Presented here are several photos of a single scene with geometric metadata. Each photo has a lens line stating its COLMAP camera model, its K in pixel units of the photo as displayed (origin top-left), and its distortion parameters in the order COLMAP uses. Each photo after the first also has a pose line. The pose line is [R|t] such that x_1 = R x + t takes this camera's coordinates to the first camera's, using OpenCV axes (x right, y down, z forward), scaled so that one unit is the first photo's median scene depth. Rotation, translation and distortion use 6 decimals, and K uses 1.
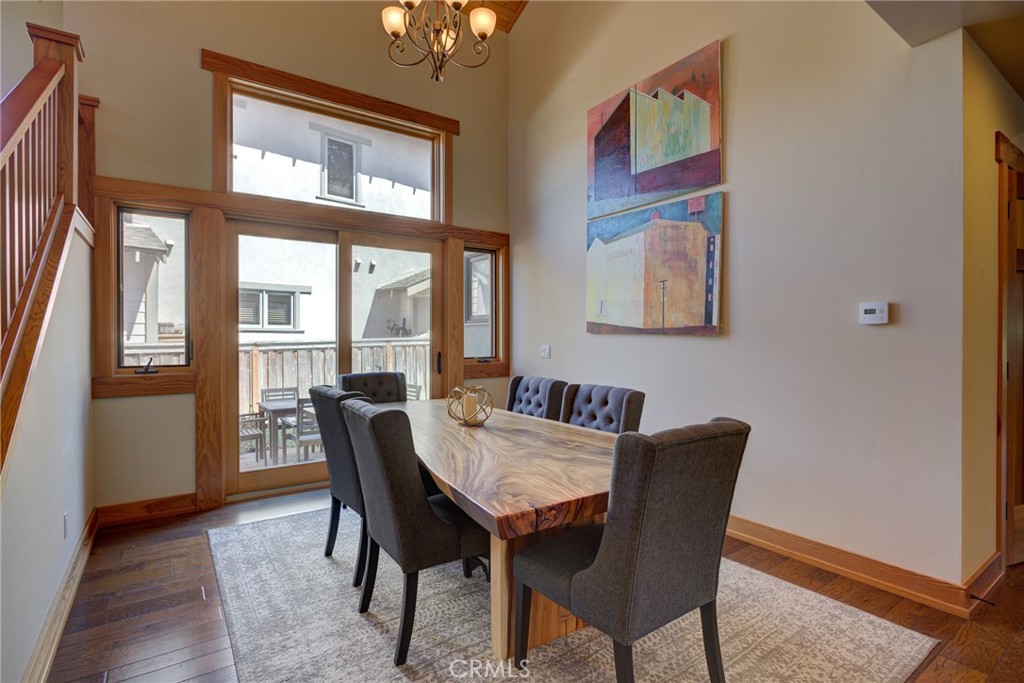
lens RADIAL K [[501.3, 0, 512.0], [0, 501.3, 340.2], [0, 0, 1]] dist [-0.021015, 0.009127]
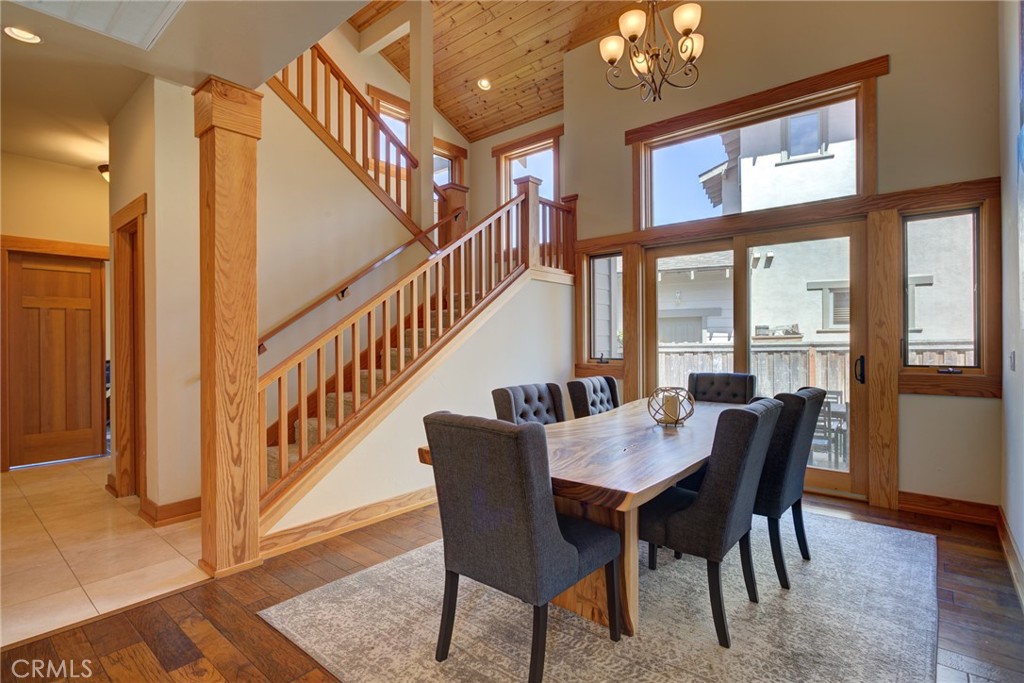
lens RADIAL K [[501.3, 0, 512.0], [0, 501.3, 340.2], [0, 0, 1]] dist [-0.021015, 0.009127]
pose [[0.255971, -0.000494, -0.966684, 0.484159], [0.000602, 1.000000, -0.000352, -0.002009], [0.966684, -0.000491, 0.255972, 0.252159]]
